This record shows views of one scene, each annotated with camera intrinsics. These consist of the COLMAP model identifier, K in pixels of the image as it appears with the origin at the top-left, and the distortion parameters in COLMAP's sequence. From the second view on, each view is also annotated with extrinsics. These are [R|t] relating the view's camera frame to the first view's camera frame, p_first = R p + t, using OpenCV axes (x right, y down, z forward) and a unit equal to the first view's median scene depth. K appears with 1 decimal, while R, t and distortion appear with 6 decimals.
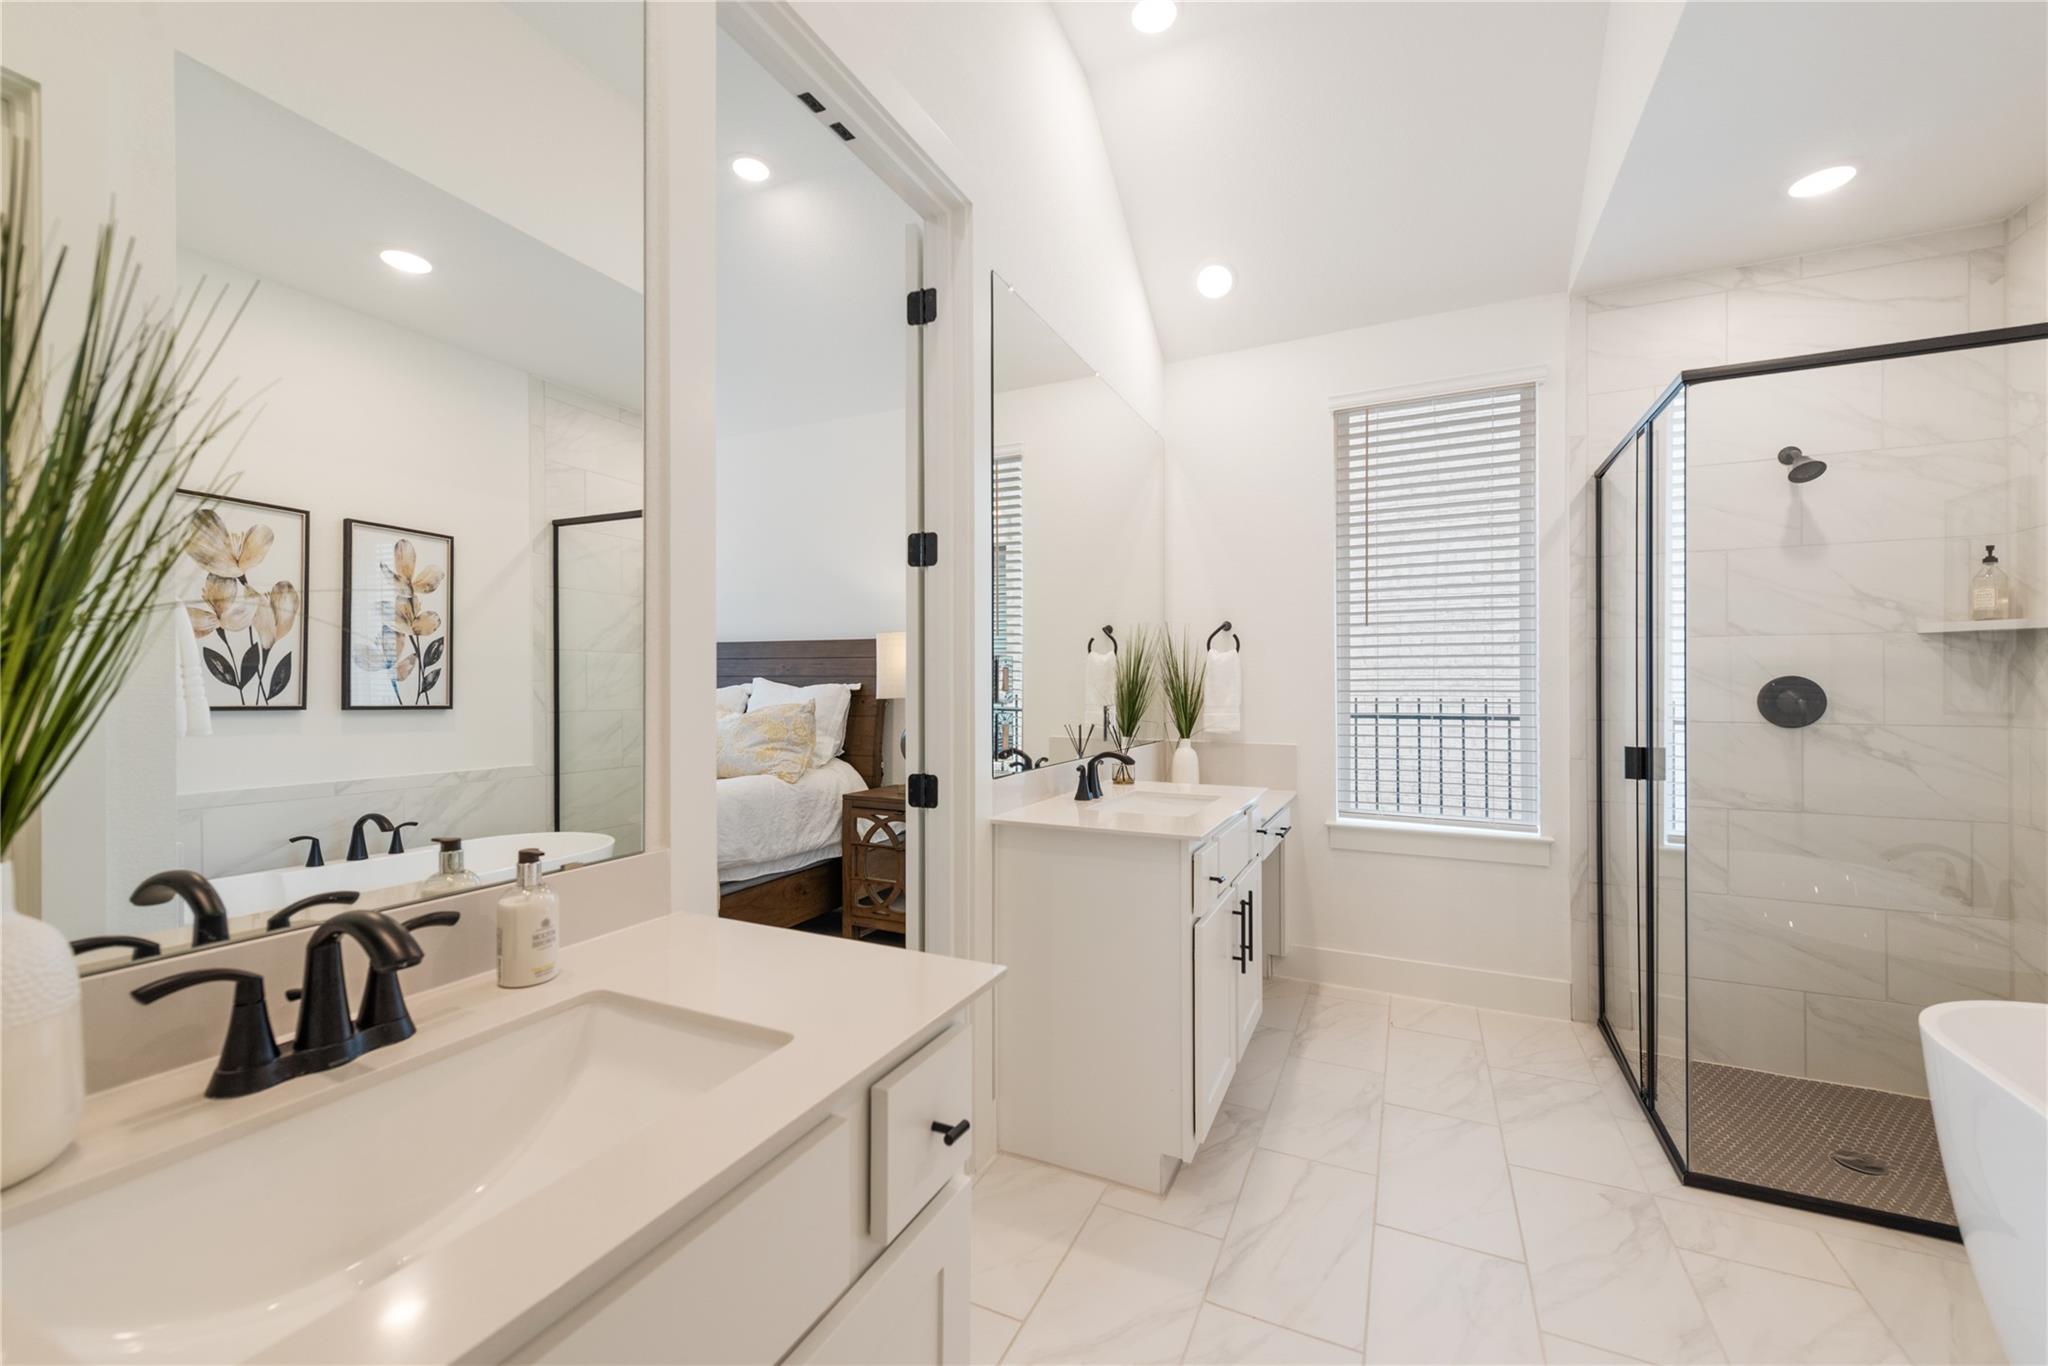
lens RADIAL K [[794.4, 0, 1024.0], [0, 794.4, 683.0], [0, 0, 1]] dist [0.015487, -0.007878]
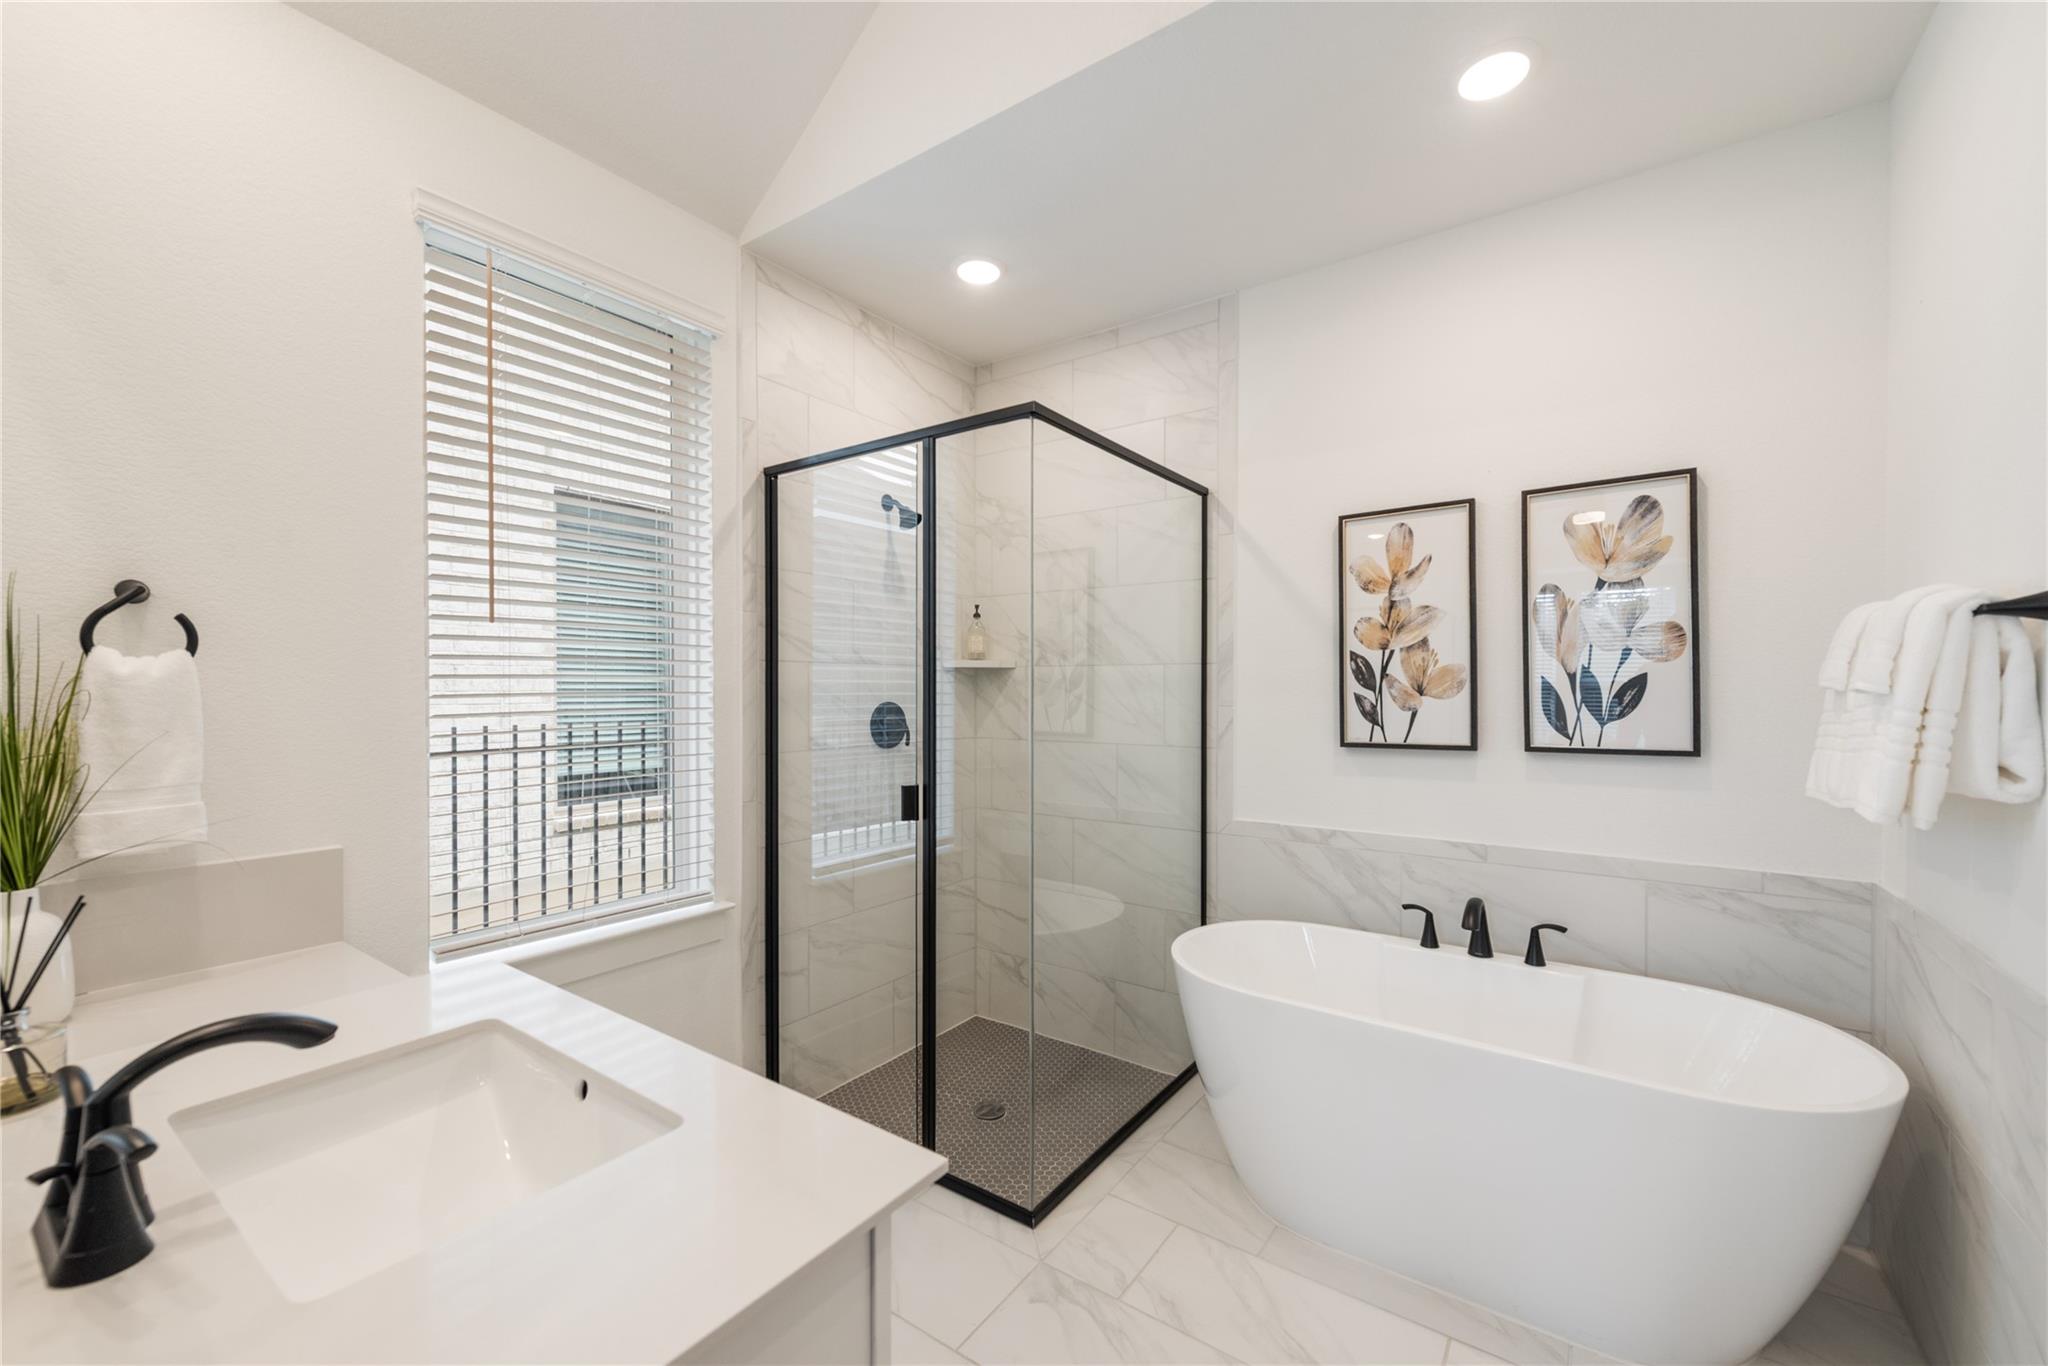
lens RADIAL K [[812.0, 0, 1038.5], [0, 812.0, 689.7], [0, 0, 1]] dist [0.017153, -0.009080]
pose [[0.156157, -0.003877, 0.987725, -0.115441], [-0.000524, 0.999992, 0.004008, -0.028413], [-0.987732, -0.001144, 0.156154, 0.582433]]
